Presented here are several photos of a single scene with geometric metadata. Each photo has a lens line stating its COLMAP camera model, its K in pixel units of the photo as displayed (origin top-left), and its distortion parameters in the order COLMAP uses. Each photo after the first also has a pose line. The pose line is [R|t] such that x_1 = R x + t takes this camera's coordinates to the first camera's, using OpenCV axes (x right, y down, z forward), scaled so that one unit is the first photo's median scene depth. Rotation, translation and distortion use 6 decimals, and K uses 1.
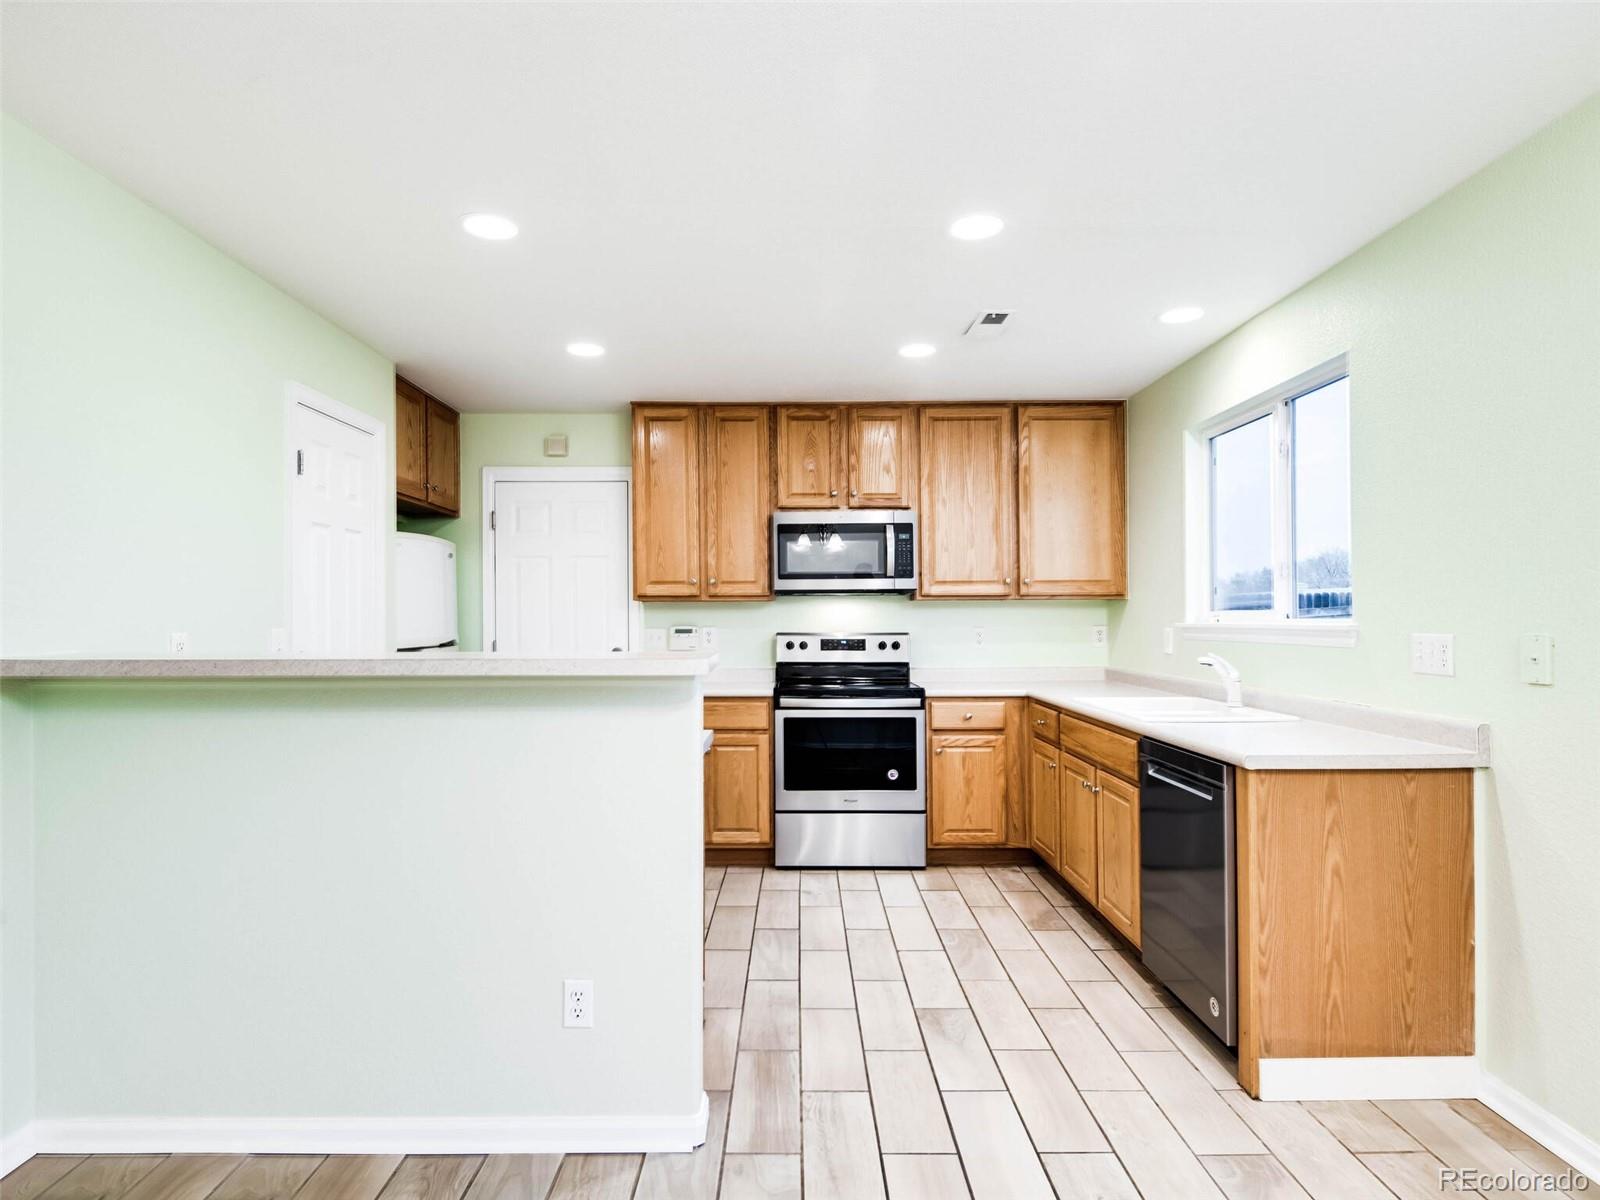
lens RADIAL K [[909.3, 0, 806.9], [0, 909.3, 610.6], [0, 0, 1]] dist [0.005575, -0.004385]
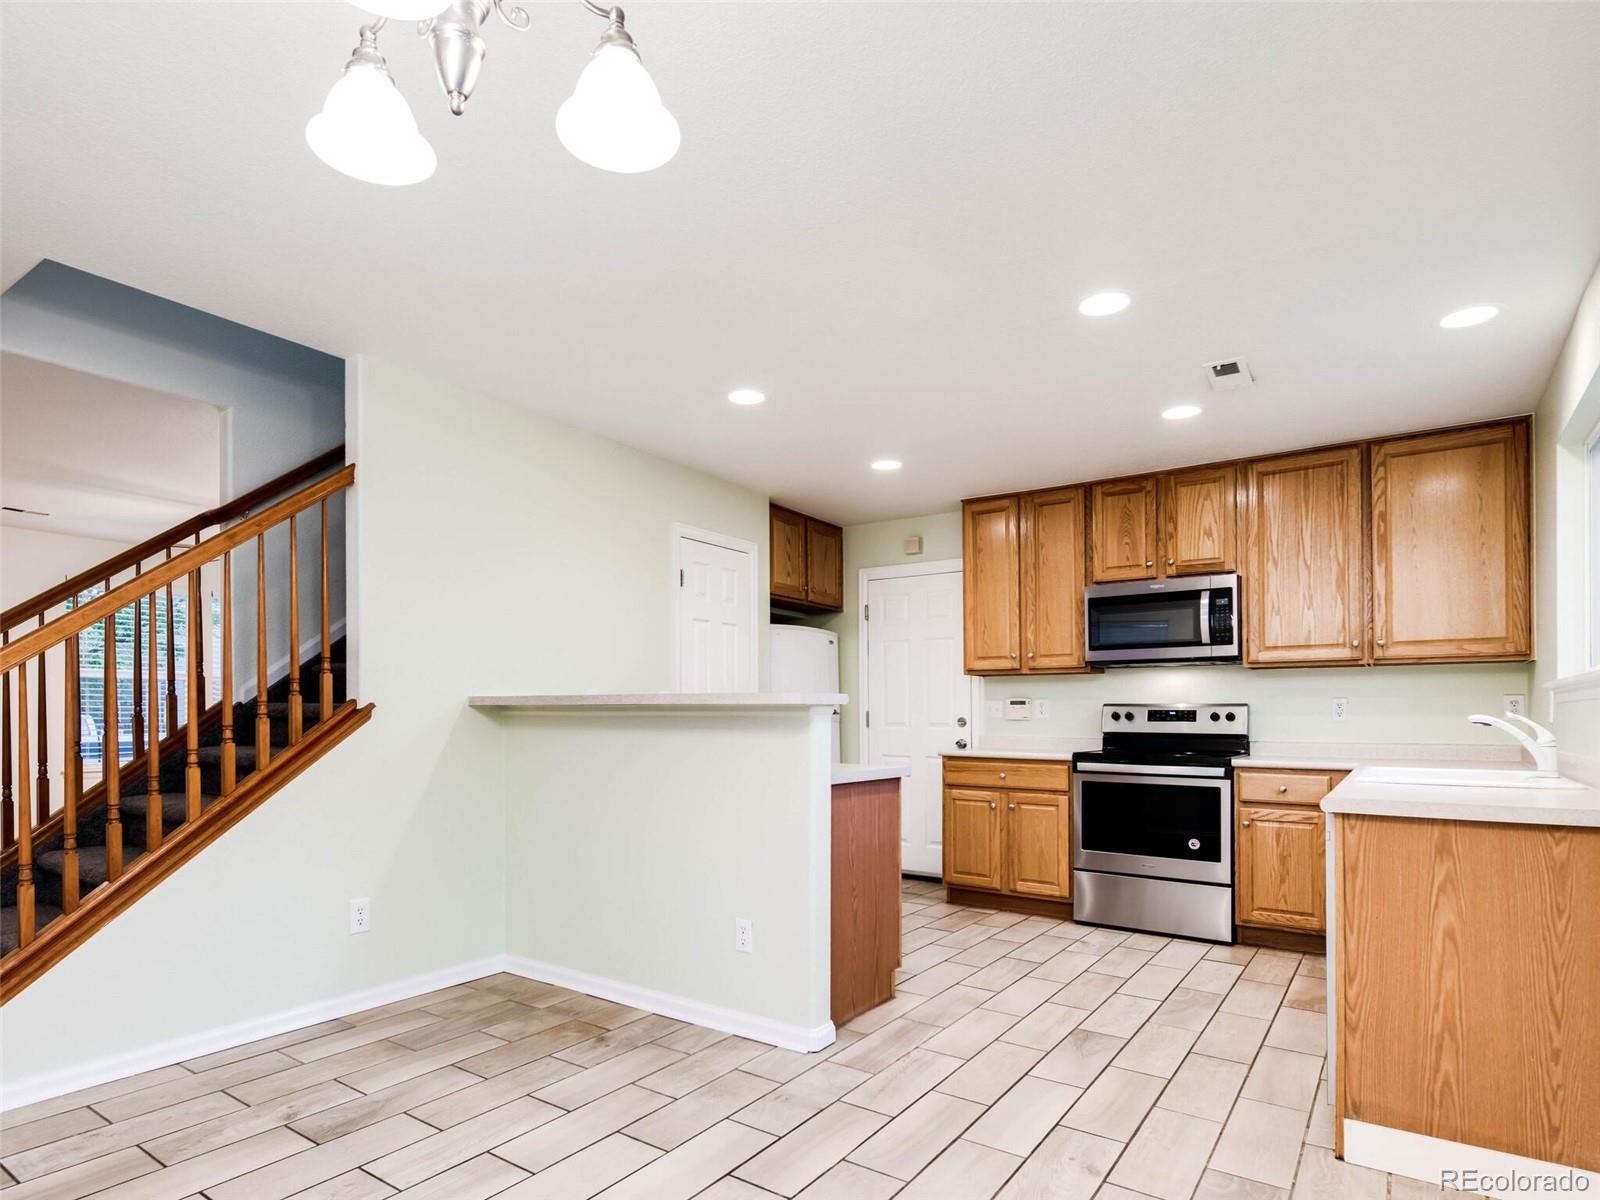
lens RADIAL K [[909.3, 0, 766.8], [0, 909.3, 722.1], [0, 0, 1]] dist [0.005575, -0.004385]
pose [[0.801813, 0.009233, -0.597504, 0.309294], [-0.001481, 0.999908, 0.013464, 0.035375], [0.597573, -0.009911, 0.801753, -0.064989]]
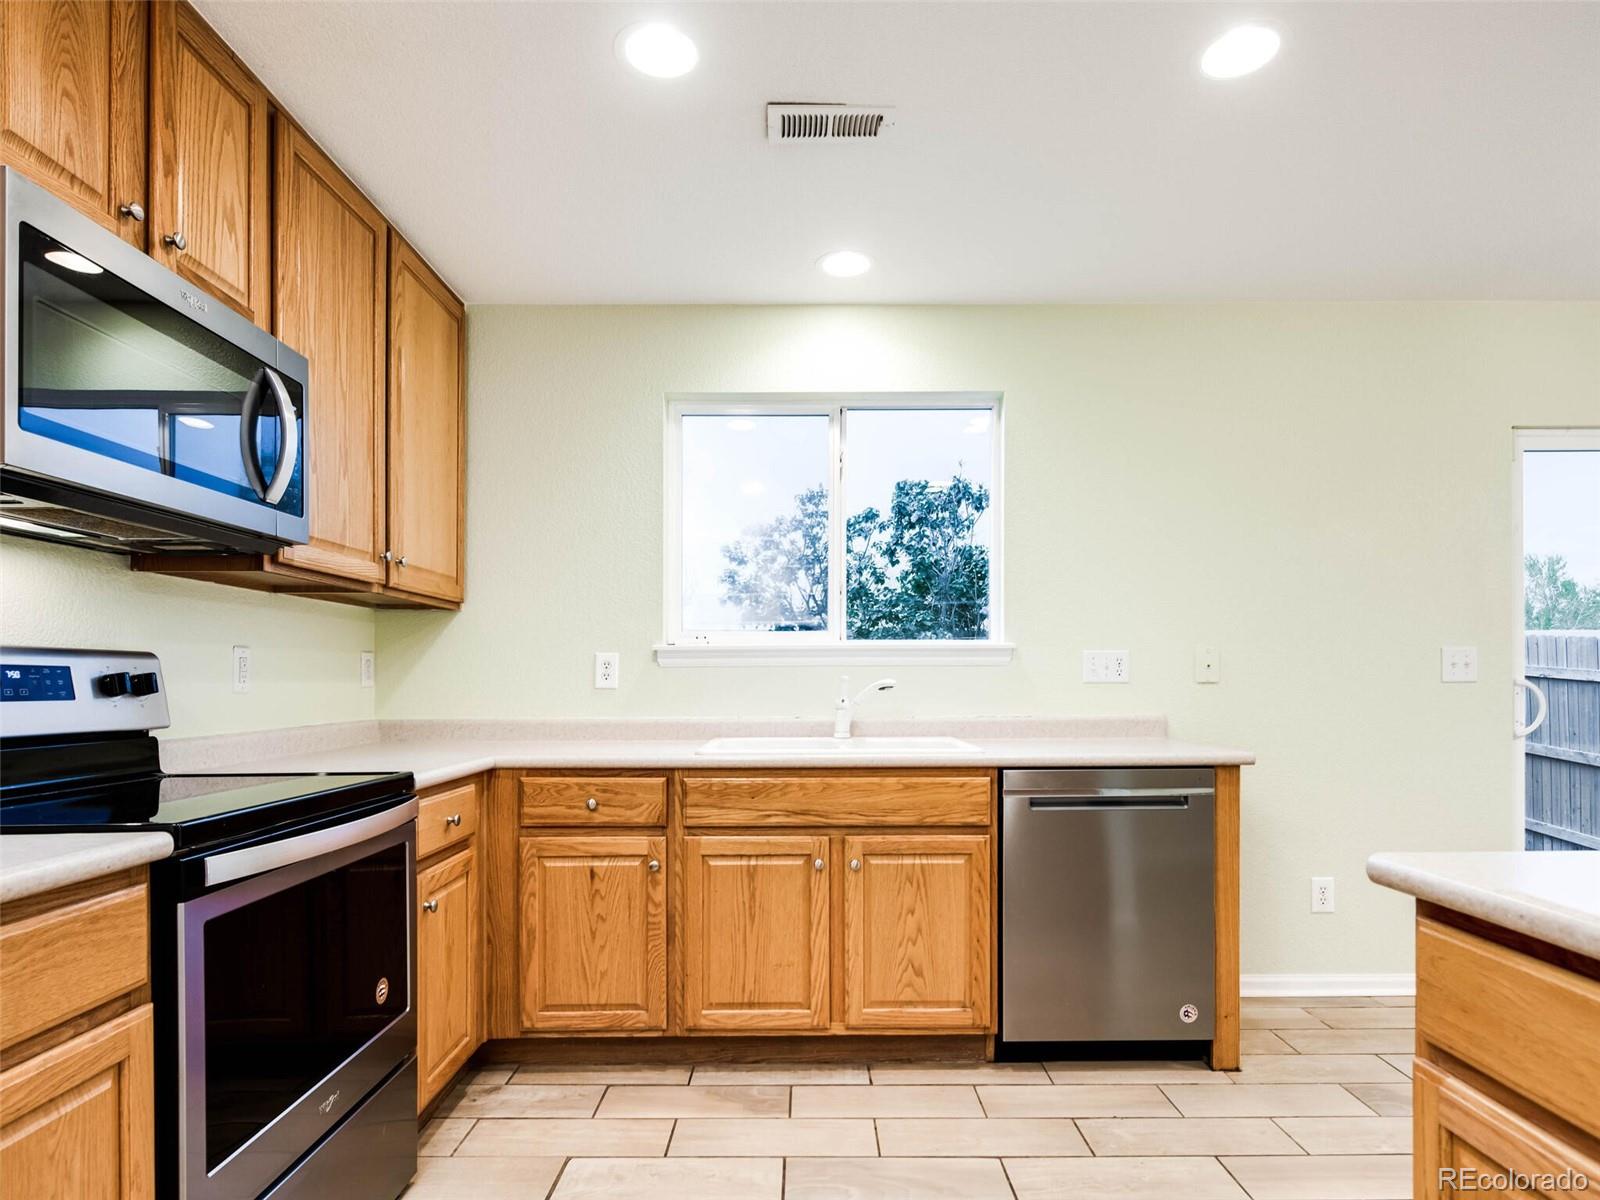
lens RADIAL K [[909.3, 0, 786.1], [0, 909.3, 677.0], [0, 0, 1]] dist [0.005575, -0.004385]
pose [[0.005241, 0.004780, 0.999975, -0.311887], [-0.004804, 0.999977, -0.004755, 0.039480], [-0.999975, -0.004779, 0.005264, 0.805059]]
